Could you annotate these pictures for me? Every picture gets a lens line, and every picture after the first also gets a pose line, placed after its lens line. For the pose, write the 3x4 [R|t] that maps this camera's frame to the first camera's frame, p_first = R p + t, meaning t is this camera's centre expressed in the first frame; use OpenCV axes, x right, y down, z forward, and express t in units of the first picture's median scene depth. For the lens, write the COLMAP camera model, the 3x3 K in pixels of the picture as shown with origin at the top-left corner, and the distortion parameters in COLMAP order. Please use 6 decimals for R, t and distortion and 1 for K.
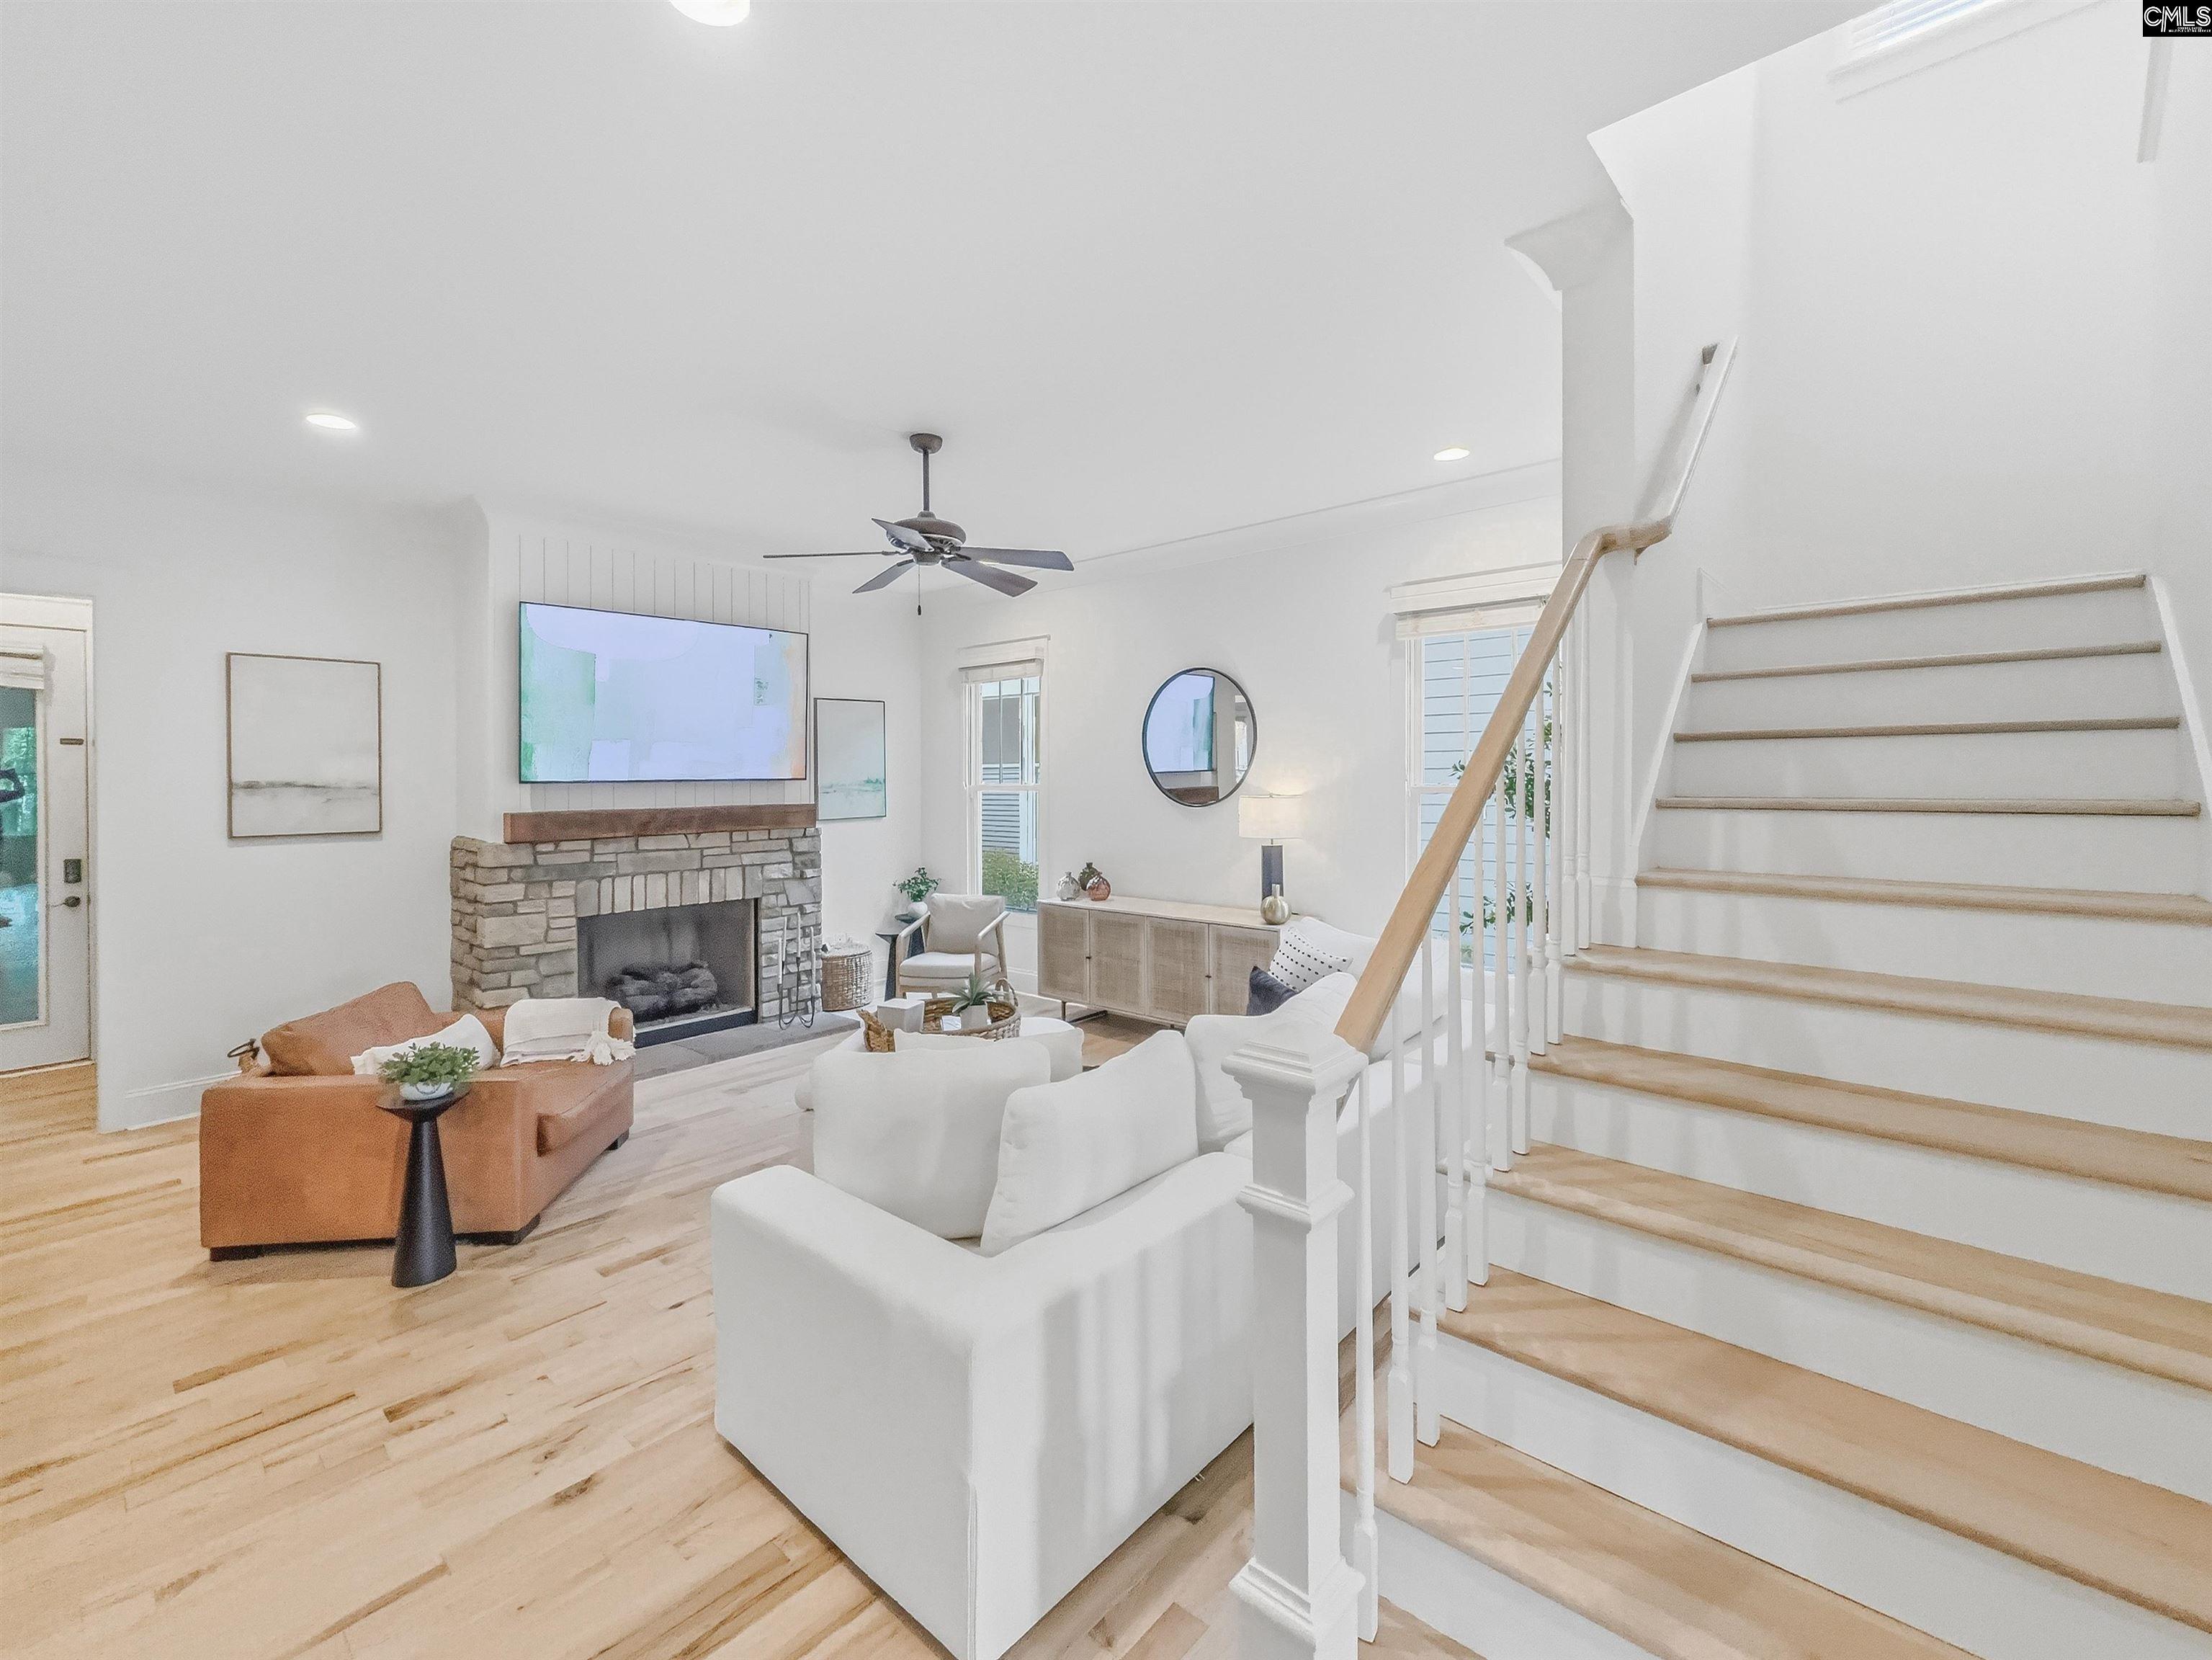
lens RADIAL K [[948.9, 0, 1095.0], [0, 948.9, 778.5], [0, 0, 1]] dist [-0.000729, -0.000135]
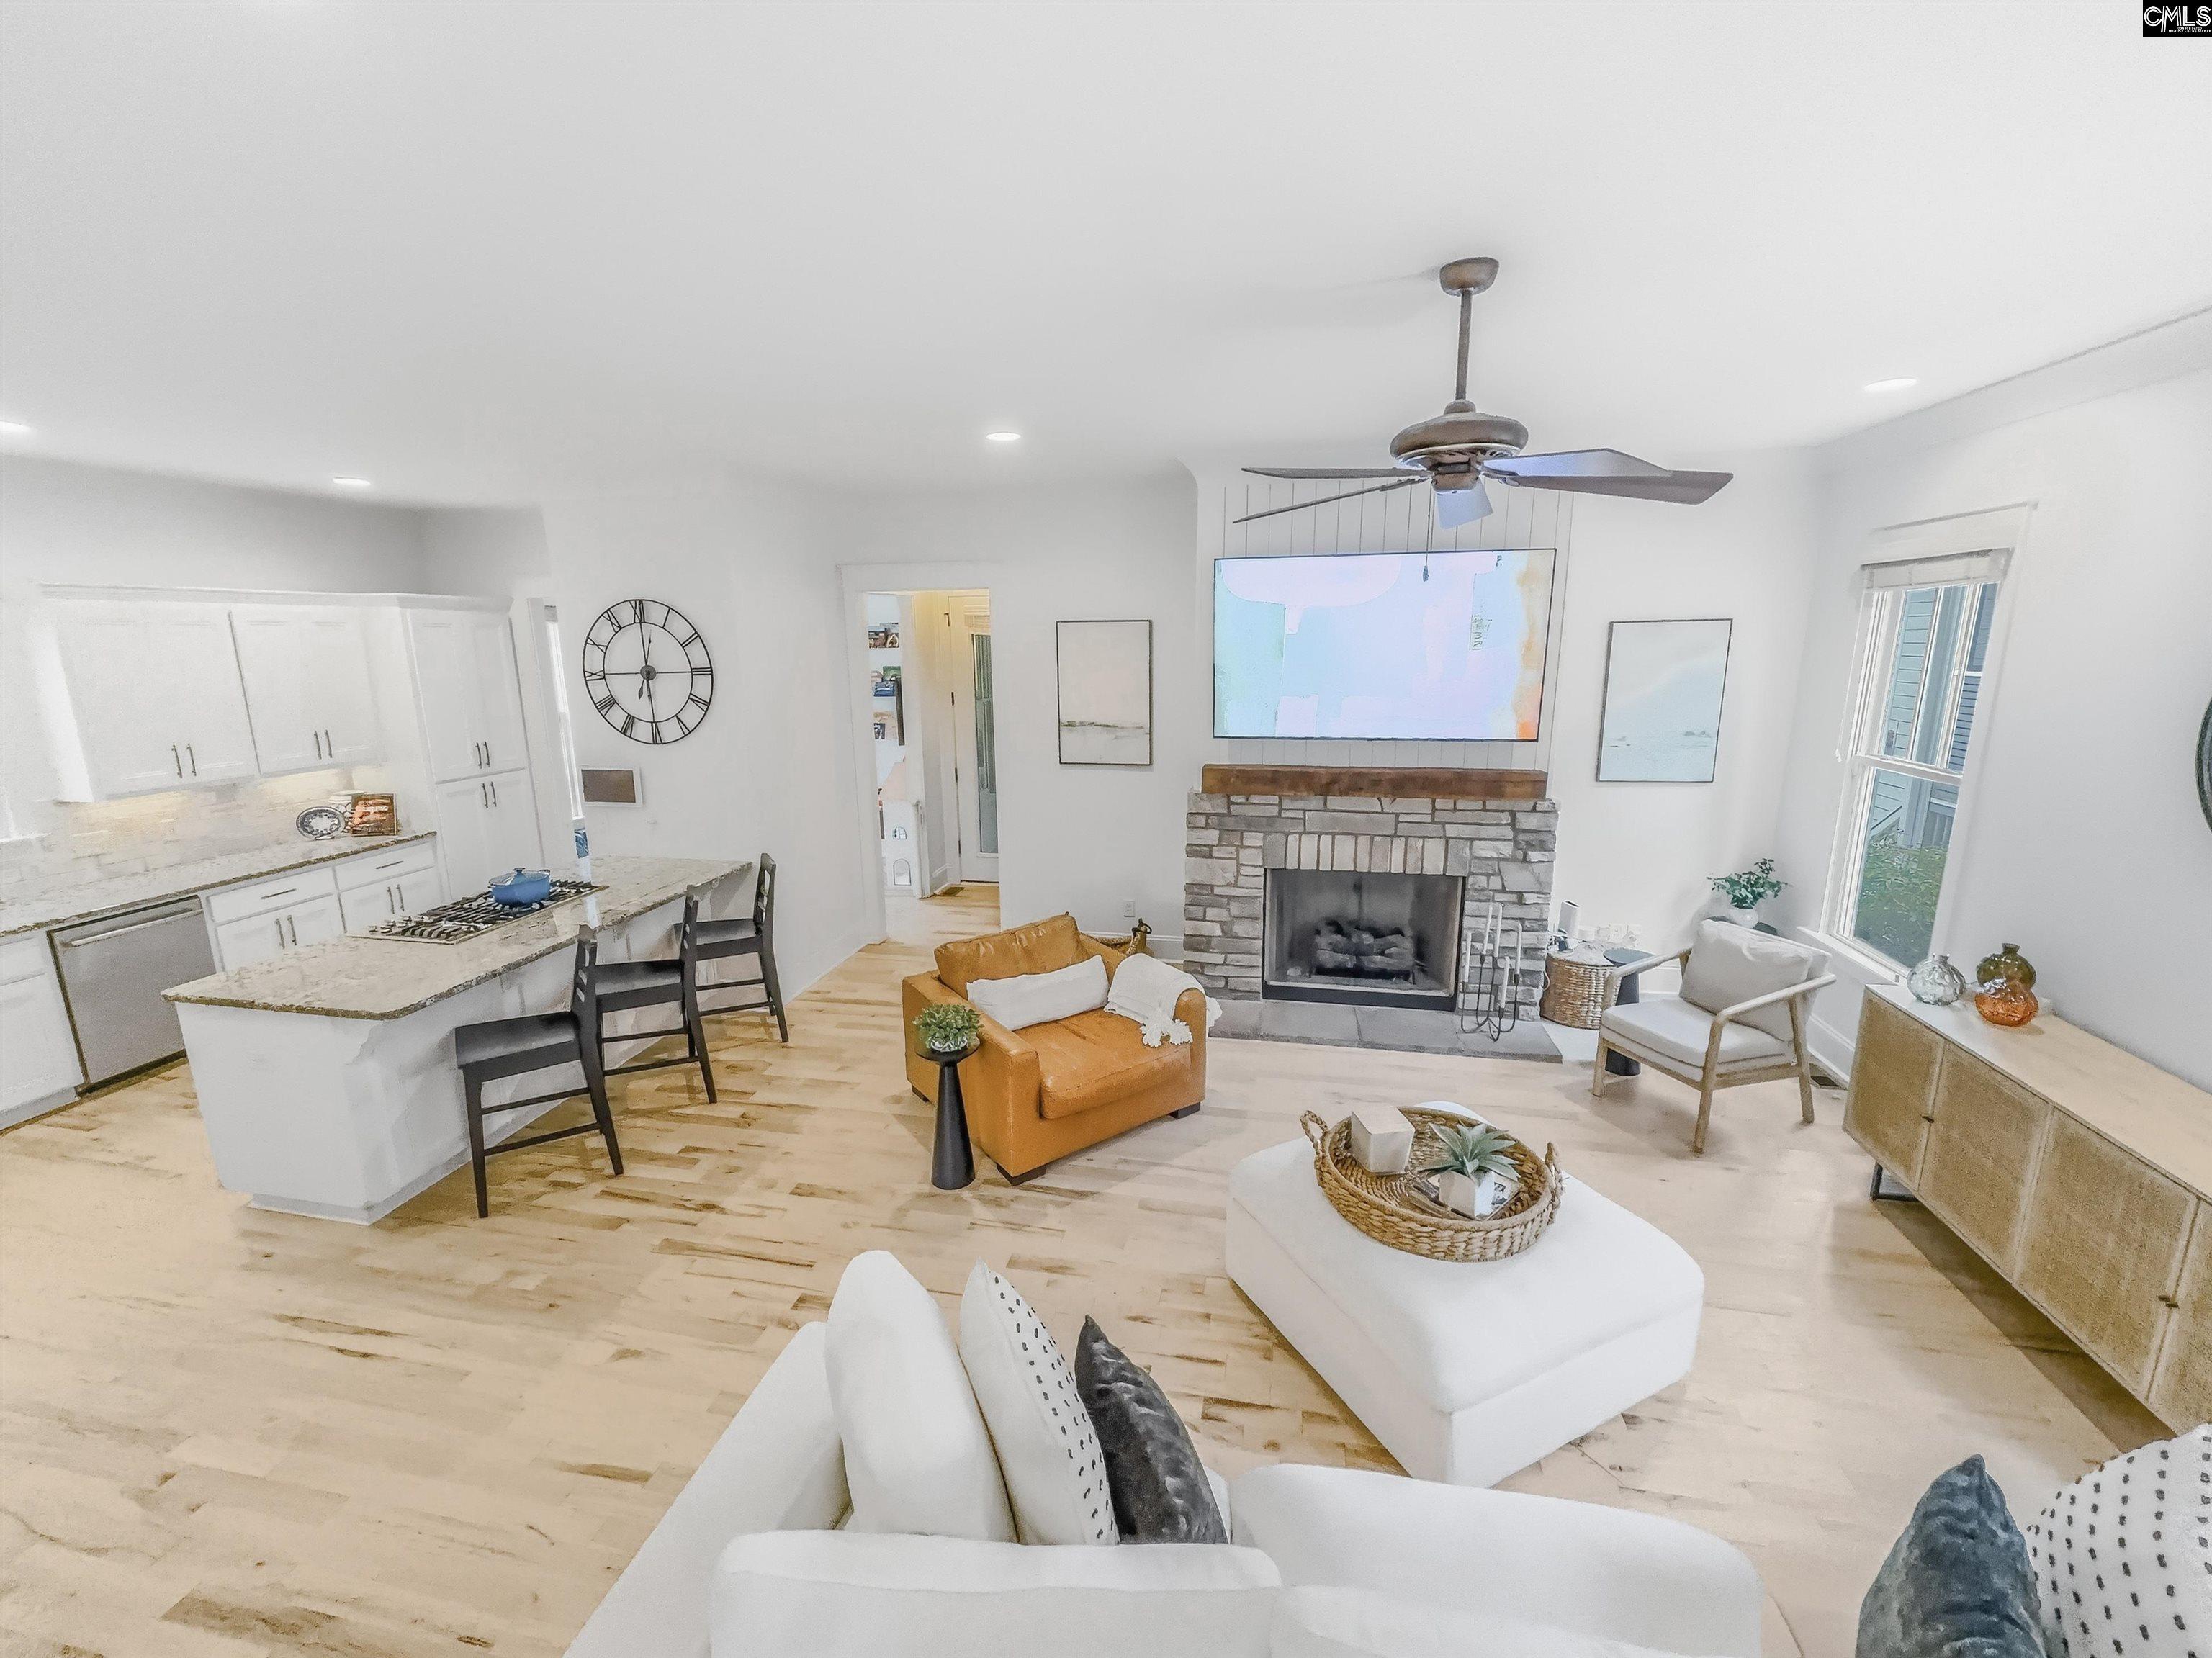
lens RADIAL K [[903.8, 0, 1105.8], [0, 903.8, 822.8], [0, 0, 1]] dist [0.000868, 0.000190]
pose [[0.507939, 0.176663, -0.843083, 0.169880], [0.003736, 0.978282, 0.207244, -0.096970], [0.861385, -0.108417, 0.496248, 0.342051]]
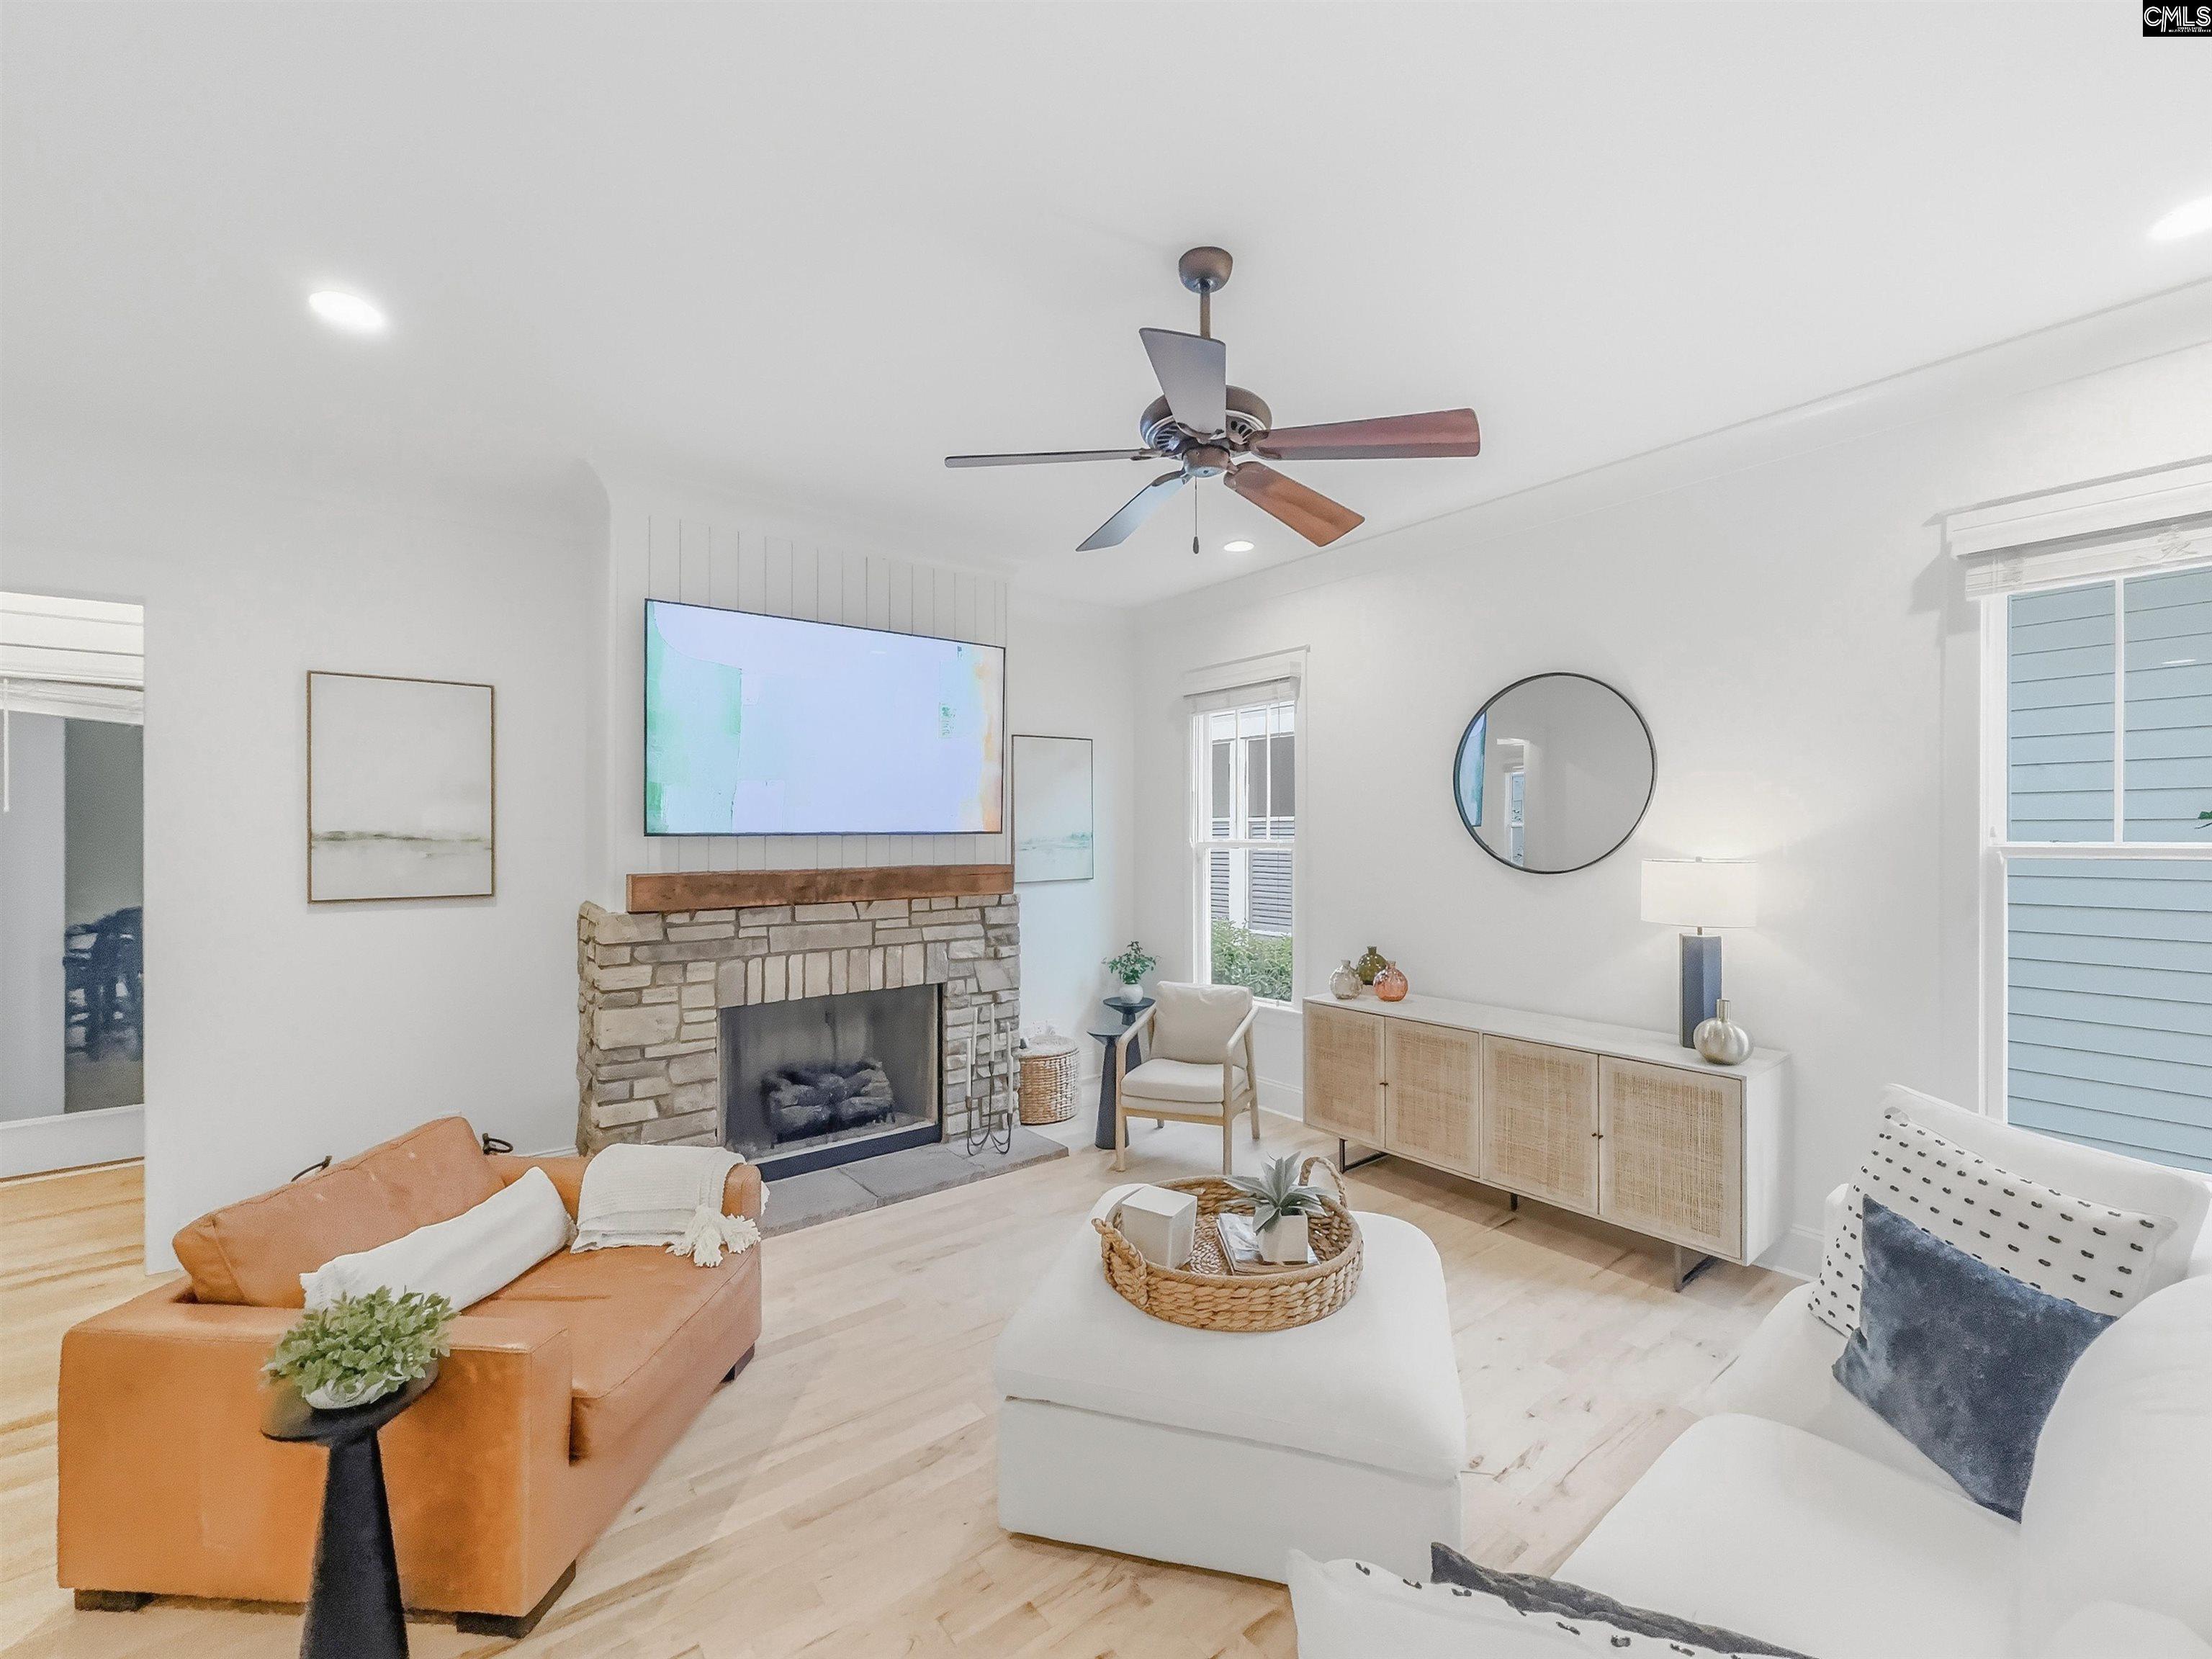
lens RADIAL K [[910.8, 0, 1106.0], [0, 910.8, 829.5], [0, 0, 1]] dist [-0.000990, -0.000011]
pose [[0.985021, 0.002884, -0.172411, -0.097317], [-0.003992, 0.999974, -0.006078, 0.002862], [0.172389, 0.006676, 0.985006, 0.295415]]
